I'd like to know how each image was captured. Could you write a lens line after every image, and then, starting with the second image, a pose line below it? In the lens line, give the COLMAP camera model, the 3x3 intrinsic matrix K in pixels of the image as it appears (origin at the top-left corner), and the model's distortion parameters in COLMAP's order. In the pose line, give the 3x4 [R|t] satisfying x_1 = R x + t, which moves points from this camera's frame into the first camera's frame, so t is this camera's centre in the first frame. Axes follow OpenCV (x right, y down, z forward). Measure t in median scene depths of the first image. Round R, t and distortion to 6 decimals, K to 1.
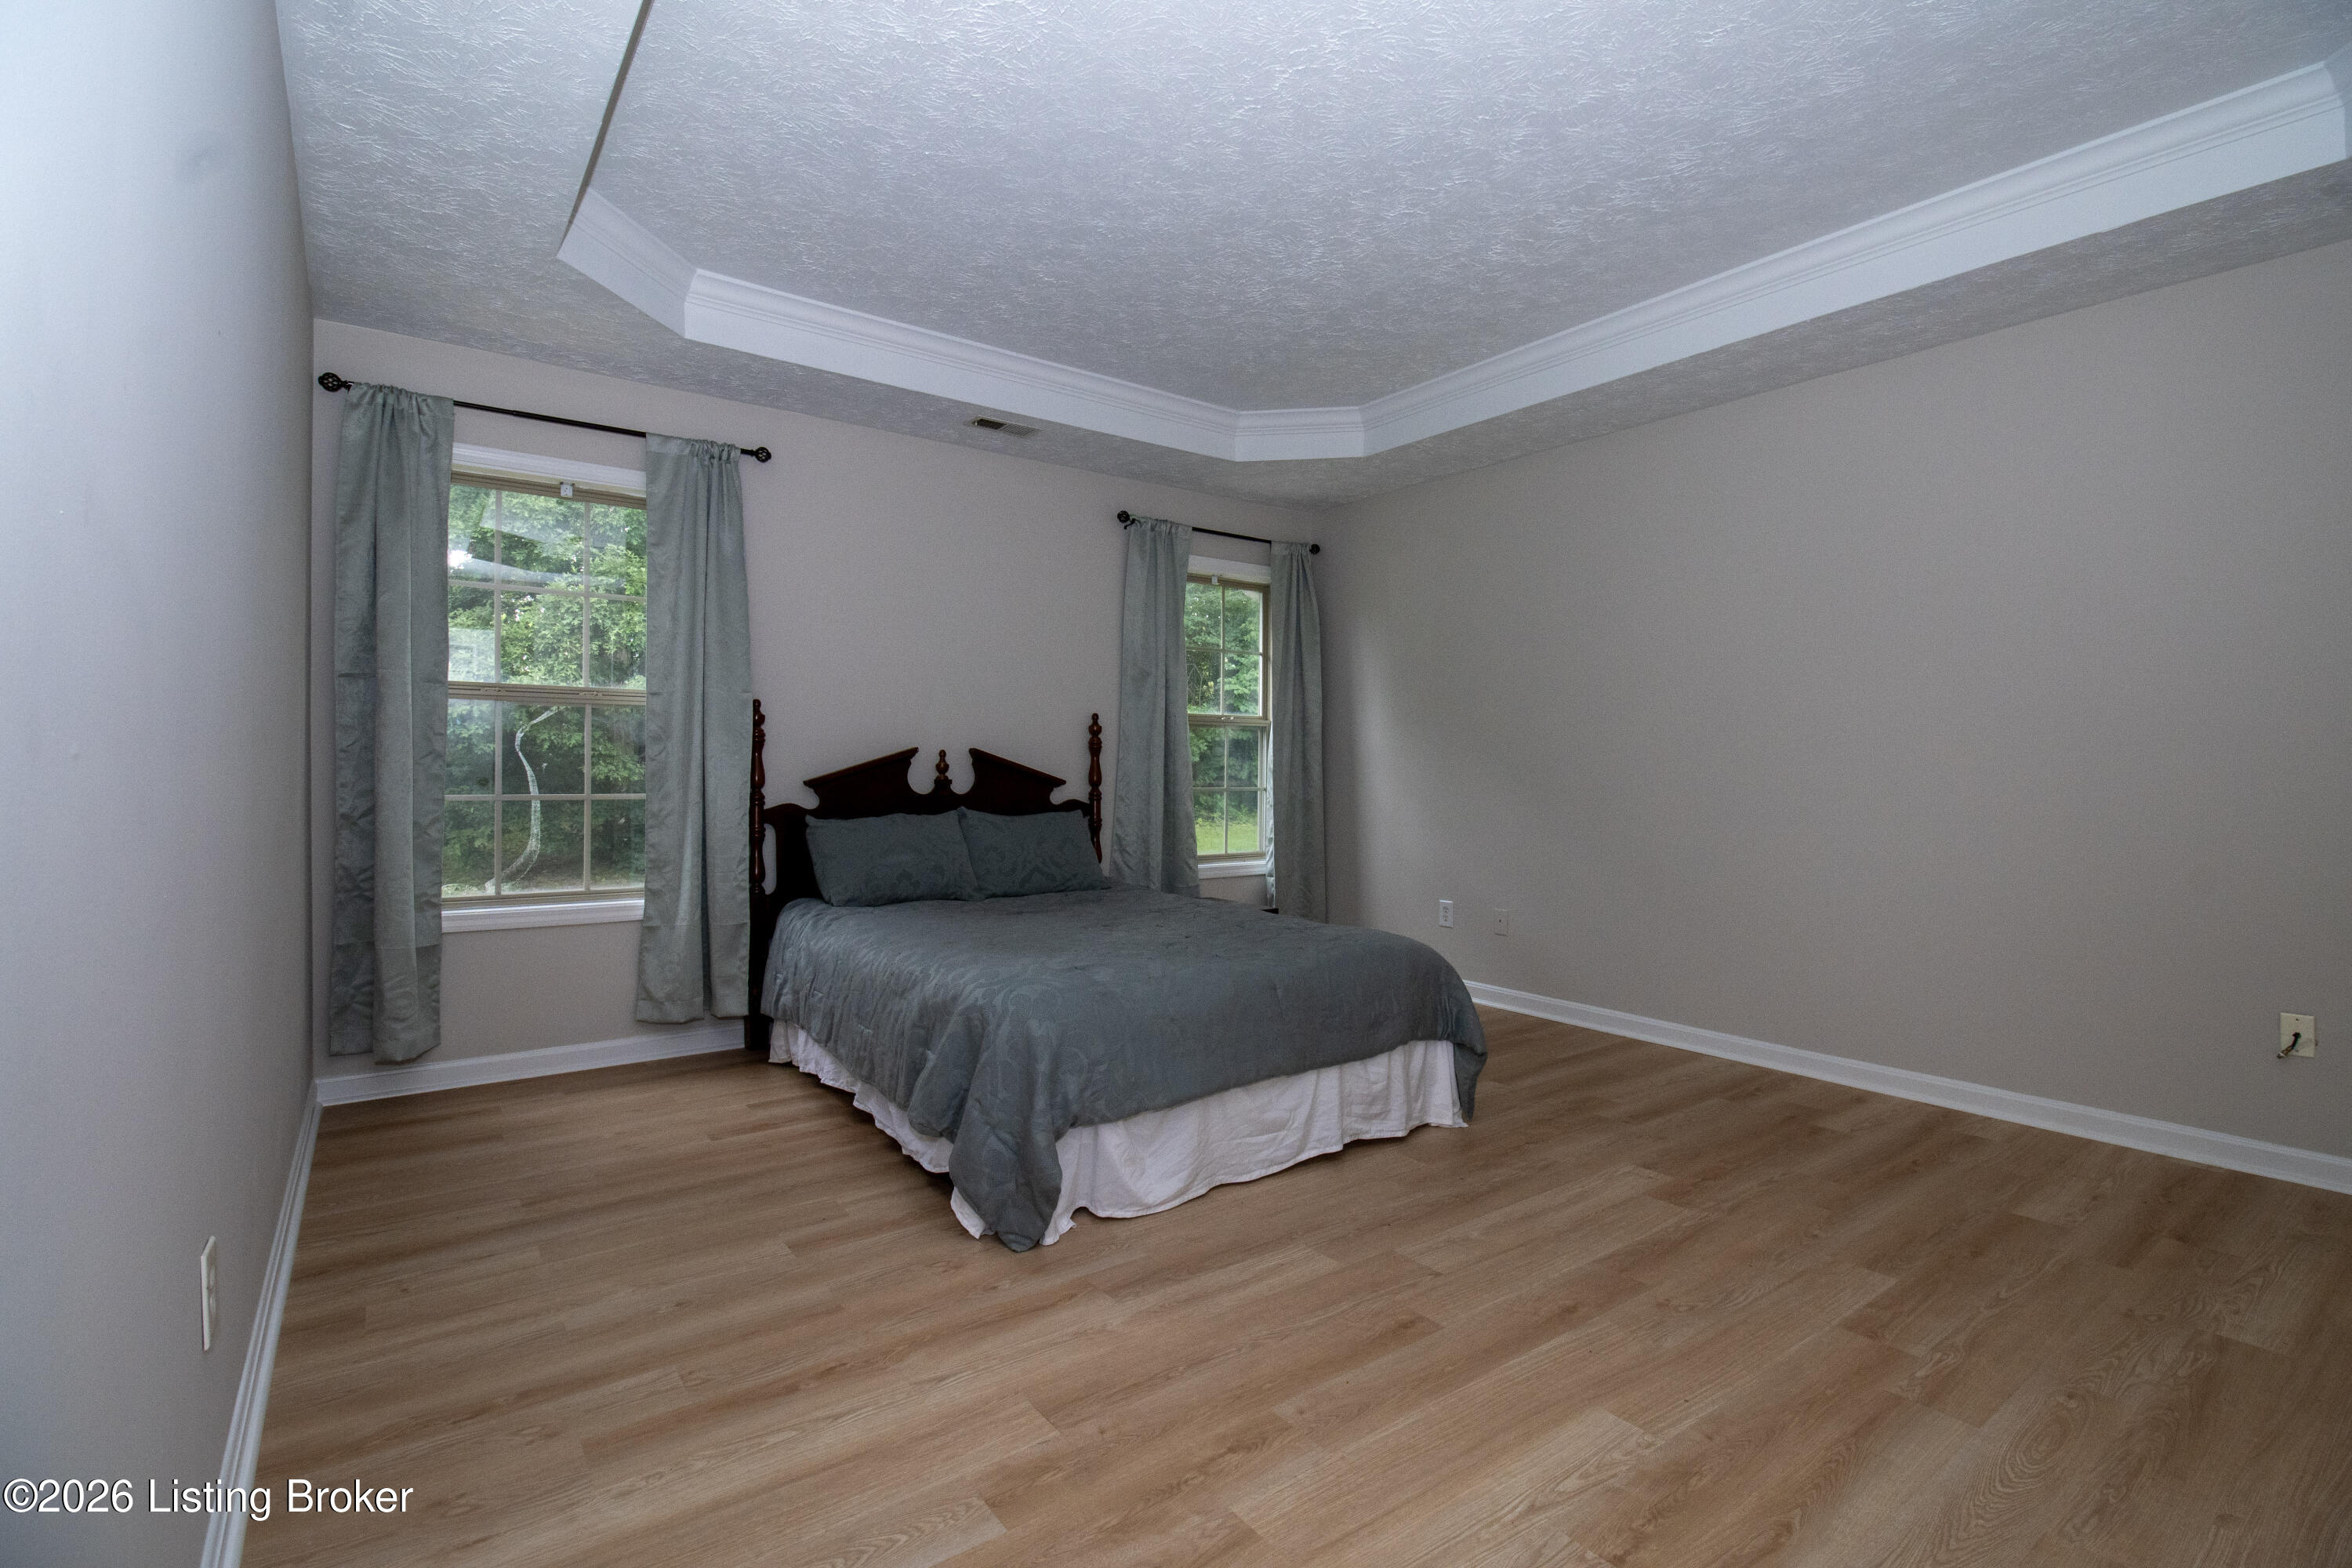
lens RADIAL K [[1070.6, 0, 1173.4], [0, 1070.6, 777.8], [0, 0, 1]] dist [0.000711, -0.013007]
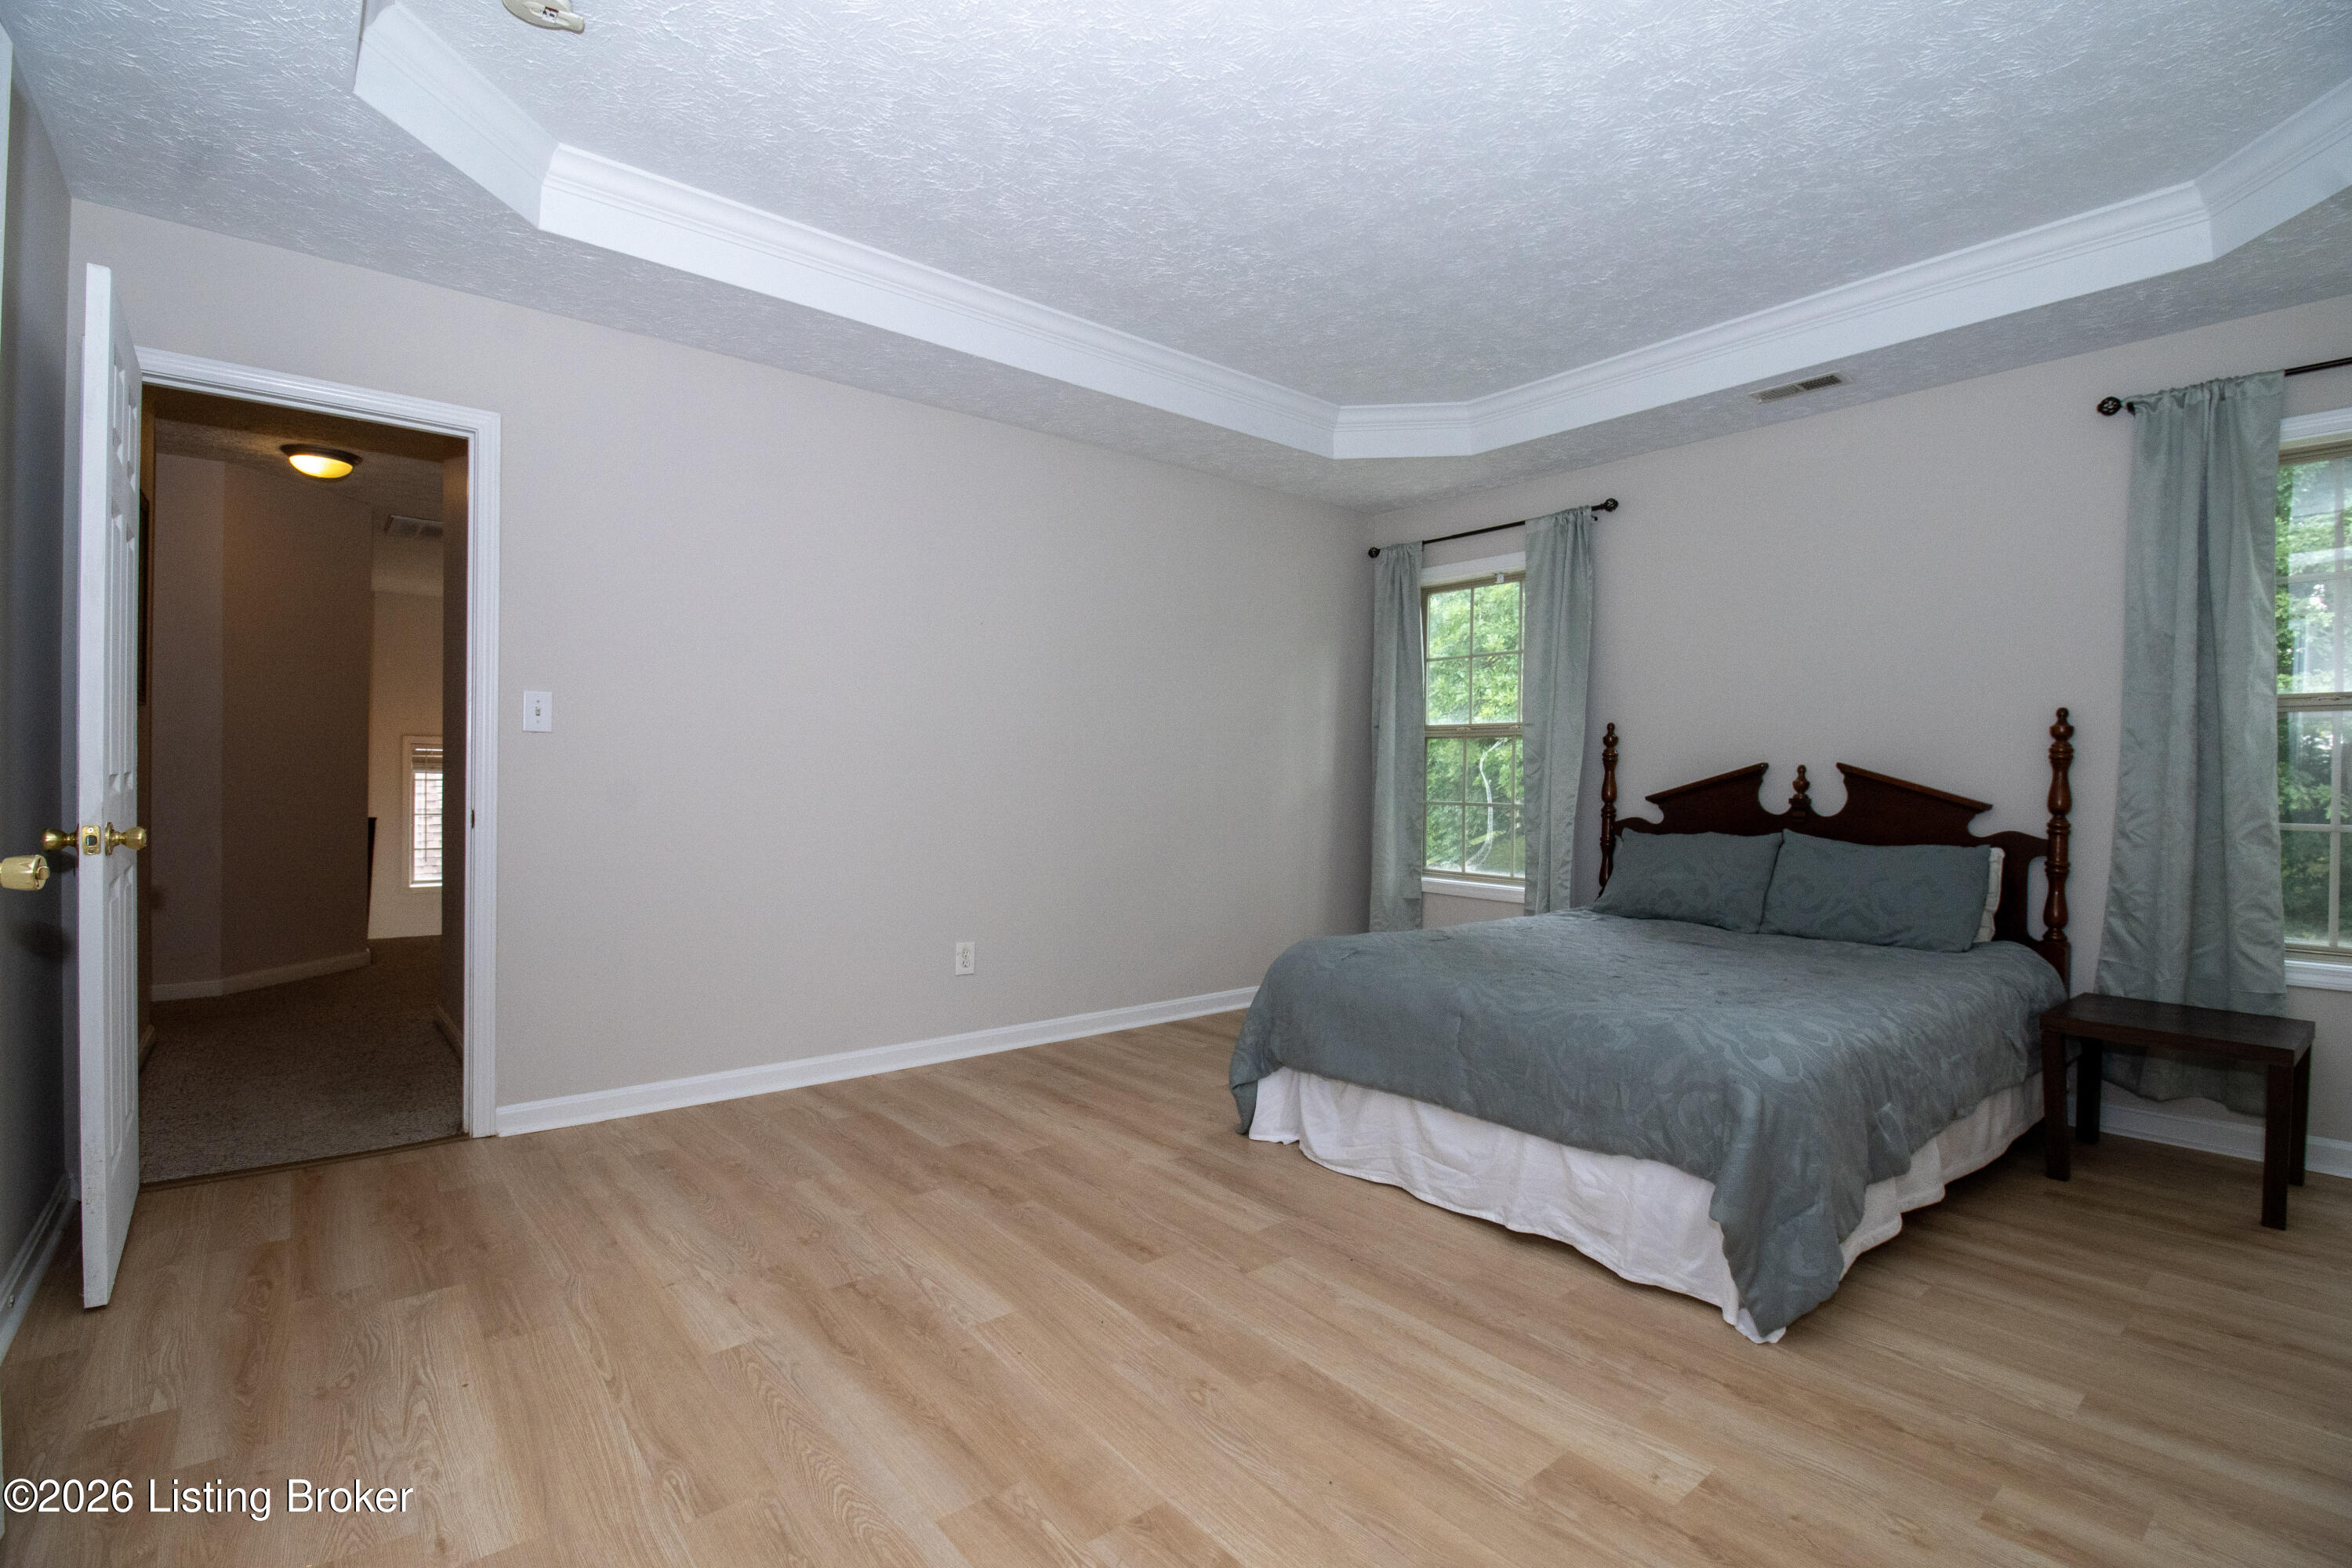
lens RADIAL K [[1070.6, 0, 1173.4], [0, 1070.6, 777.8], [0, 0, 1]] dist [0.000711, -0.013007]
pose [[0.054300, -0.004162, -0.998516, 0.746849], [-0.020256, 0.999781, -0.005268, -0.000747], [0.998319, 0.020512, 0.054204, 0.511666]]
